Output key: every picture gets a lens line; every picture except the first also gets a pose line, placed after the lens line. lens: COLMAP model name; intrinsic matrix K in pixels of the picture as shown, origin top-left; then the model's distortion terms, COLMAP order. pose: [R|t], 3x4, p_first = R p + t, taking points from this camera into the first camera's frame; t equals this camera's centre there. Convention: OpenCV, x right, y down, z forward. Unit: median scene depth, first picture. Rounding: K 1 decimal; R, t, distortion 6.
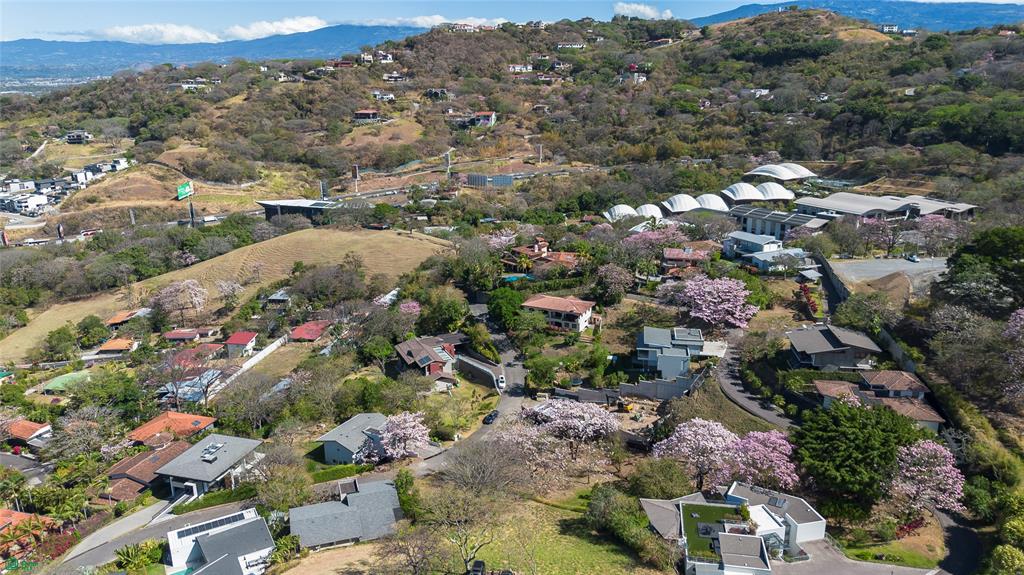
lens RADIAL K [[726.8, 0, 512.0], [0, 726.8, 287.5], [0, 0, 1]] dist [0.070067, -0.064866]
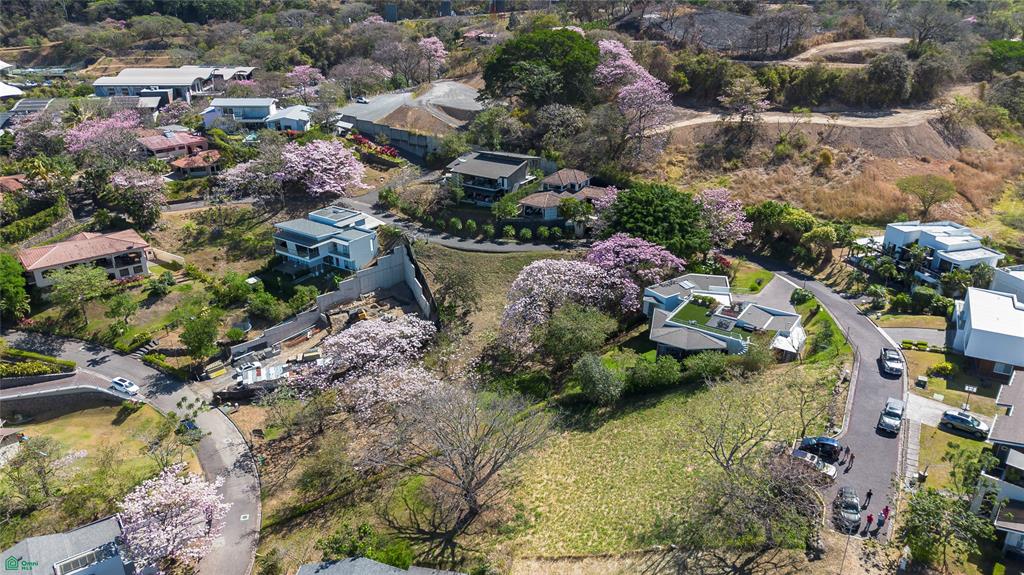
lens RADIAL K [[726.8, 0, 512.0], [0, 726.8, 287.5], [0, 0, 1]] dist [0.070067, -0.064866]
pose [[0.411726, -0.360782, 0.836850, -0.296821], [0.253347, 0.927411, 0.275179, -0.025038], [-0.875384, 0.098715, 0.473243, 0.355631]]
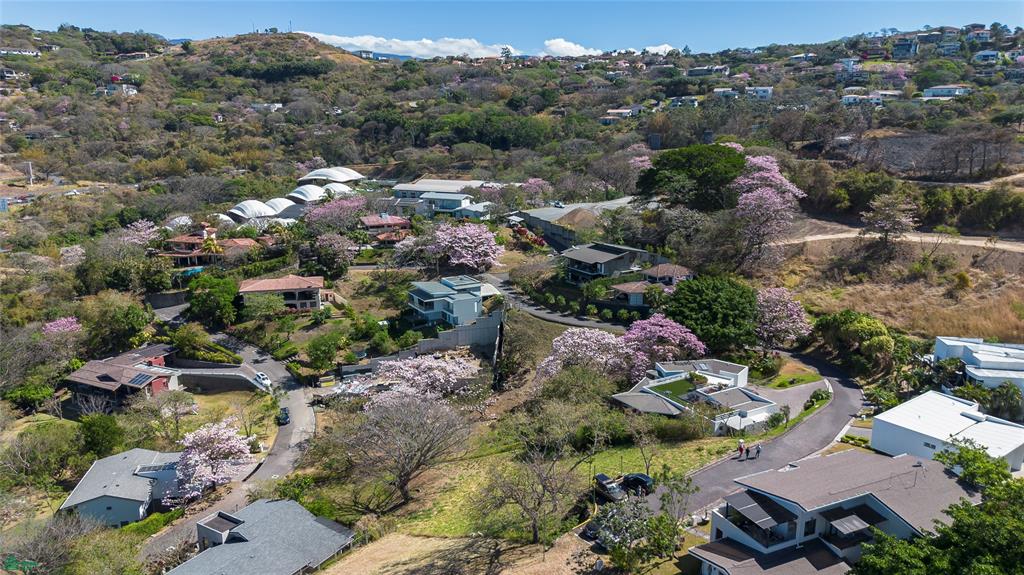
lens RADIAL K [[726.8, 0, 512.0], [0, 726.8, 287.5], [0, 0, 1]] dist [0.070067, -0.064866]
pose [[0.763098, -0.146953, 0.629353, -0.245263], [0.176838, 0.984120, 0.015372, 0.055258], [-0.621618, 0.099563, 0.776967, 0.162992]]
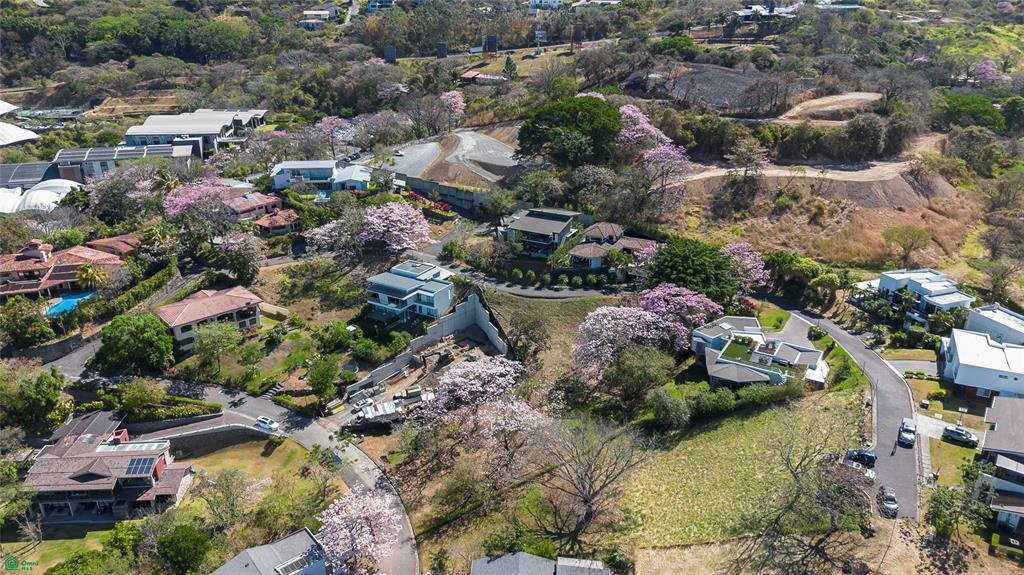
lens RADIAL K [[726.8, 0, 512.0], [0, 726.8, 287.5], [0, 0, 1]] dist [0.070067, -0.064866]
pose [[0.359502, -0.355548, 0.862754, -0.413508], [0.261673, 0.925881, 0.272527, -0.104295], [-0.895704, 0.127785, 0.425894, 0.382056]]
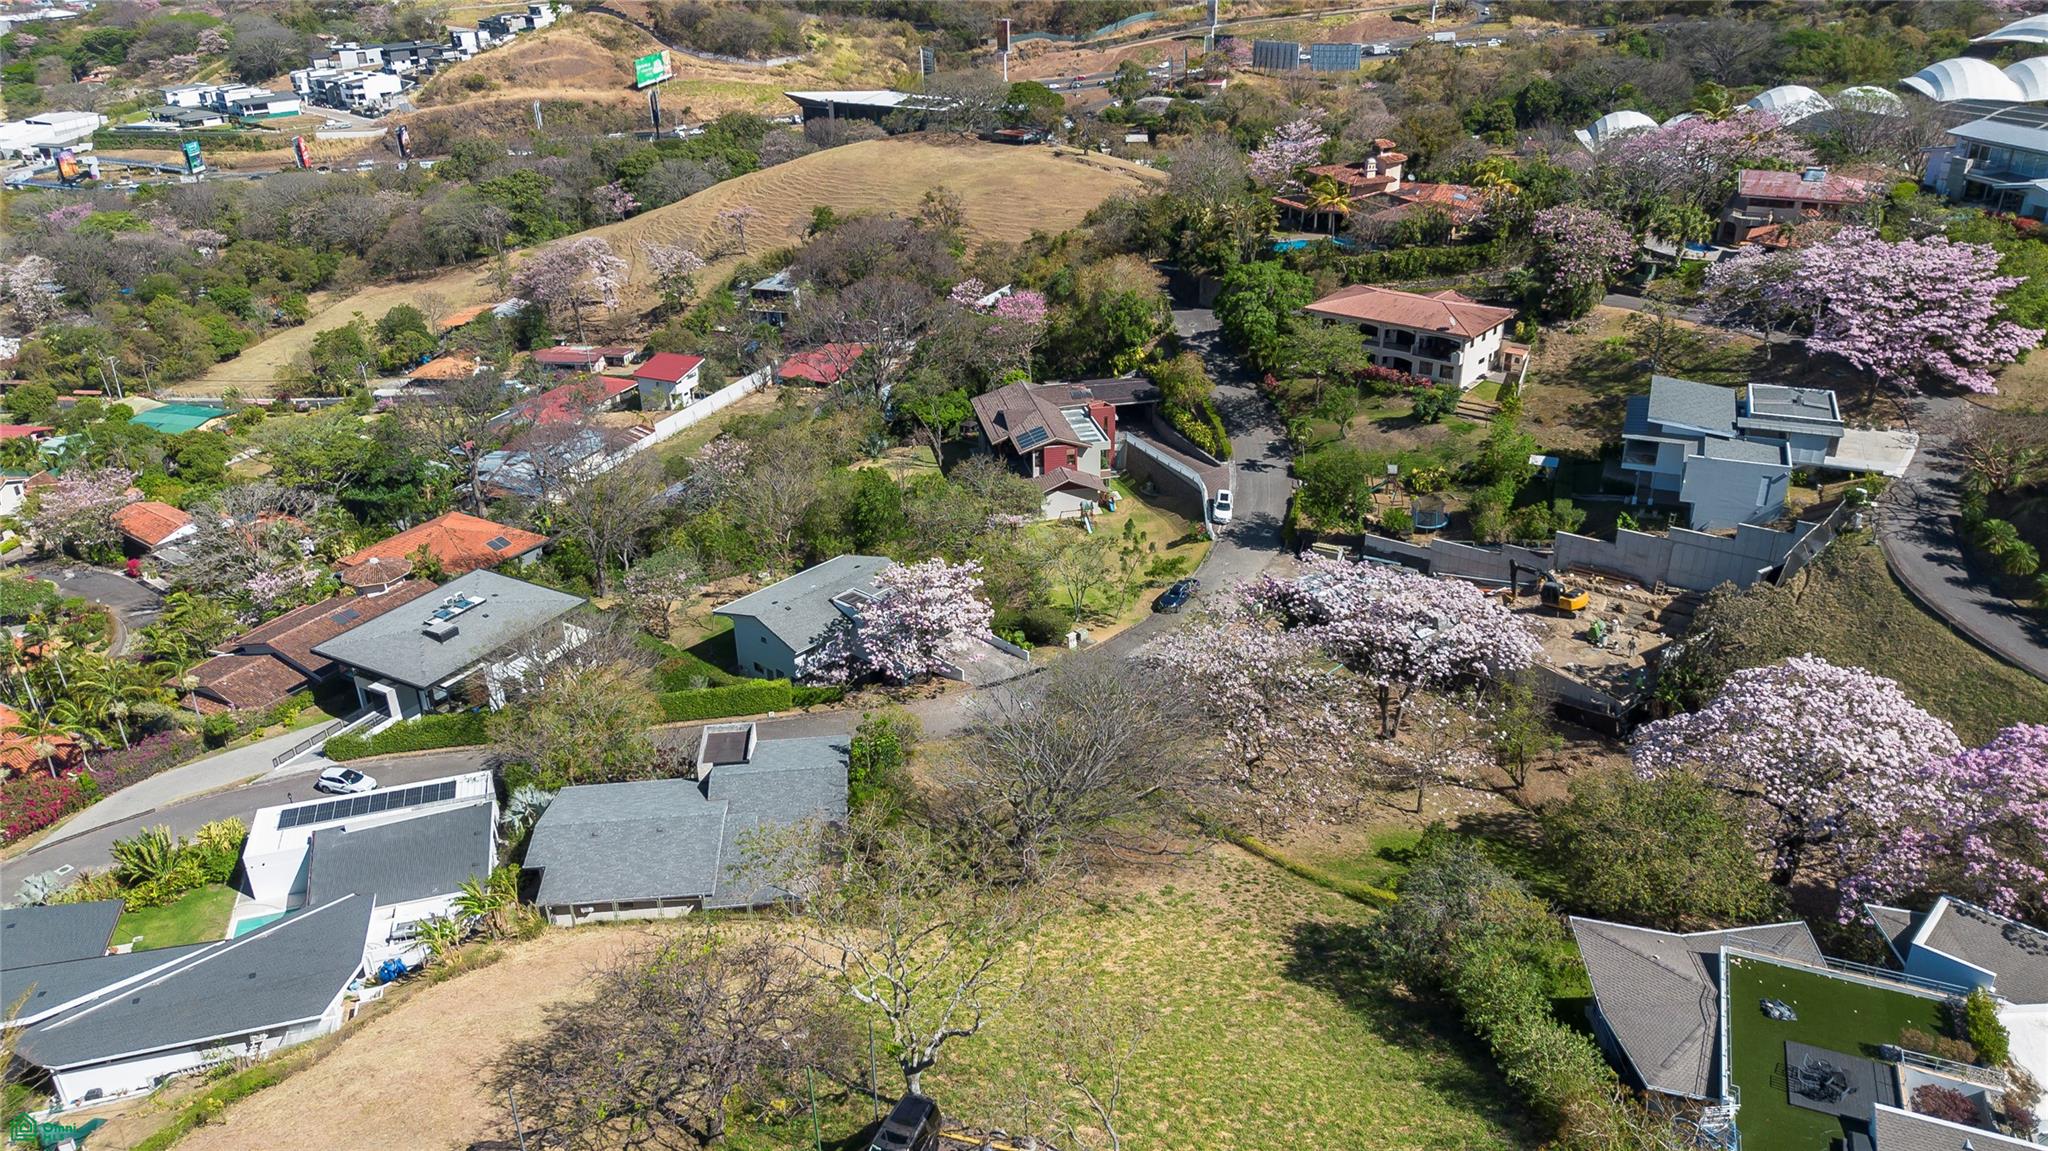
lens RADIAL K [[1453.6, 0, 1024.0], [0, 1453.6, 575.5], [0, 0, 1]] dist [0.070067, -0.064866]
pose [[0.974285, 0.087238, -0.207746, 0.036701], [-0.051379, 0.983732, 0.172138, 0.034193], [0.219383, -0.157037, 0.962918, 0.207142]]
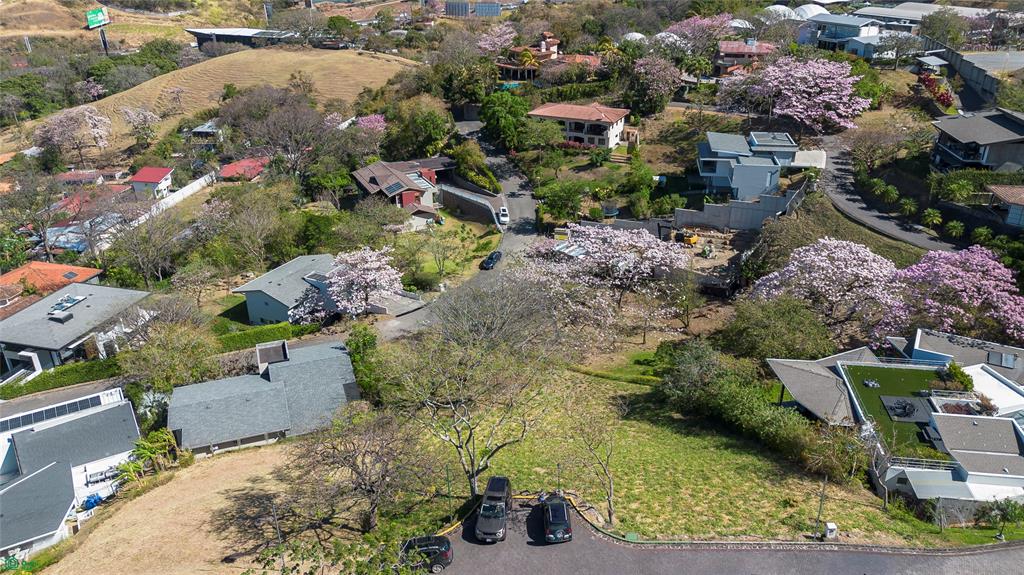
lens RADIAL K [[757.6, 0, 529.1], [0, 757.6, 292.6], [0, 0, 1]] dist [0.073566, -0.069756]
pose [[0.999015, -0.013130, 0.042392, -0.017983], [0.005870, 0.985932, 0.167042, 0.066534], [-0.043988, -0.166629, 0.985038, 0.208620]]
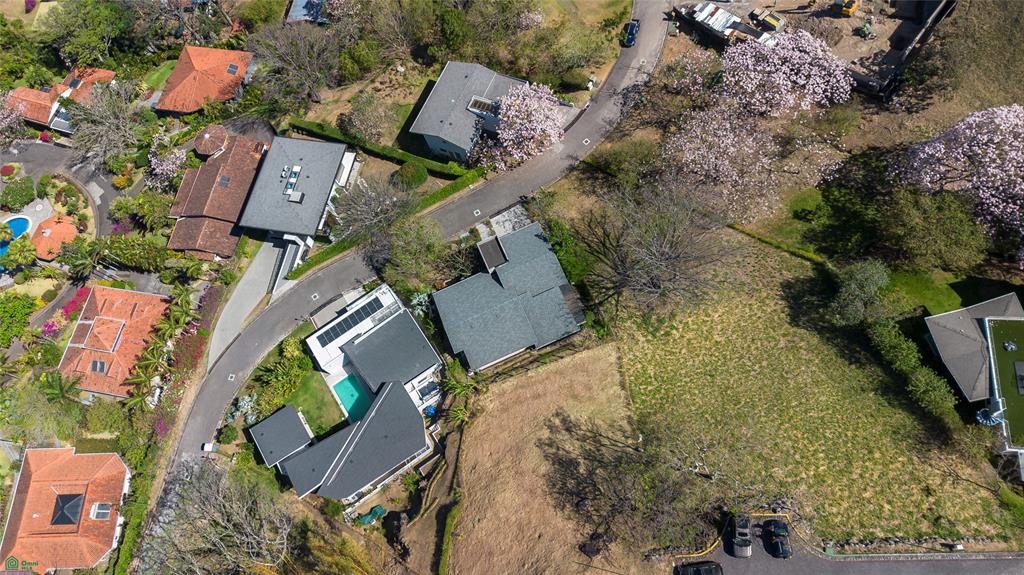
lens RADIAL K [[726.8, 0, 512.0], [0, 726.8, 287.5], [0, 0, 1]] dist [0.070067, -0.064866]
pose [[0.984615, -0.125345, -0.121748, -0.066011], [0.173509, 0.618792, 0.766153, -0.176447], [-0.020697, -0.775490, 0.631020, 0.280578]]
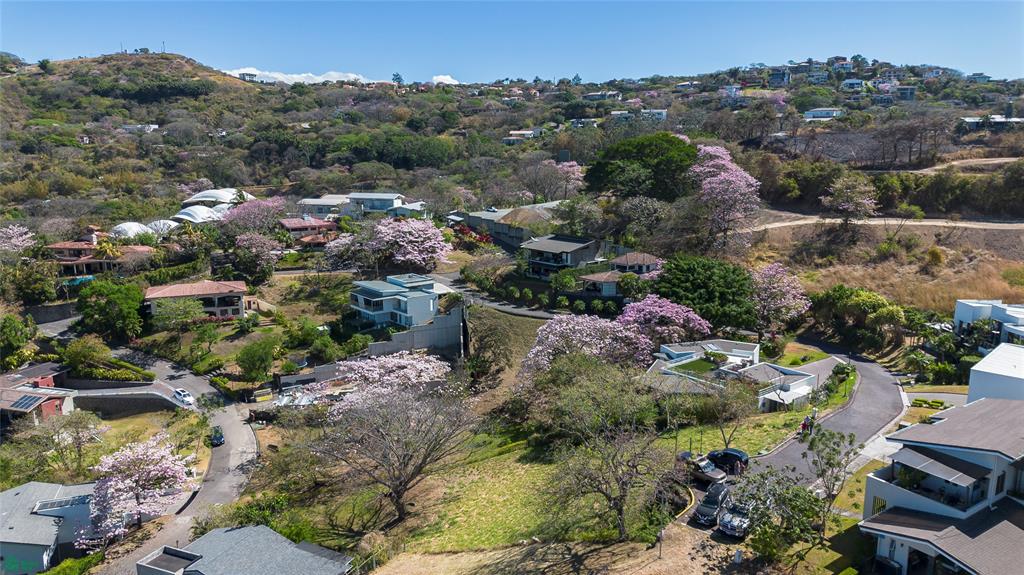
lens RADIAL K [[726.8, 0, 512.0], [0, 726.8, 287.5], [0, 0, 1]] dist [0.070067, -0.064866]
pose [[0.653561, -0.138775, 0.744042, -0.252435], [0.207822, 0.978167, -0.000106, 0.078383], [-0.727783, 0.154697, 0.668132, 0.260793]]
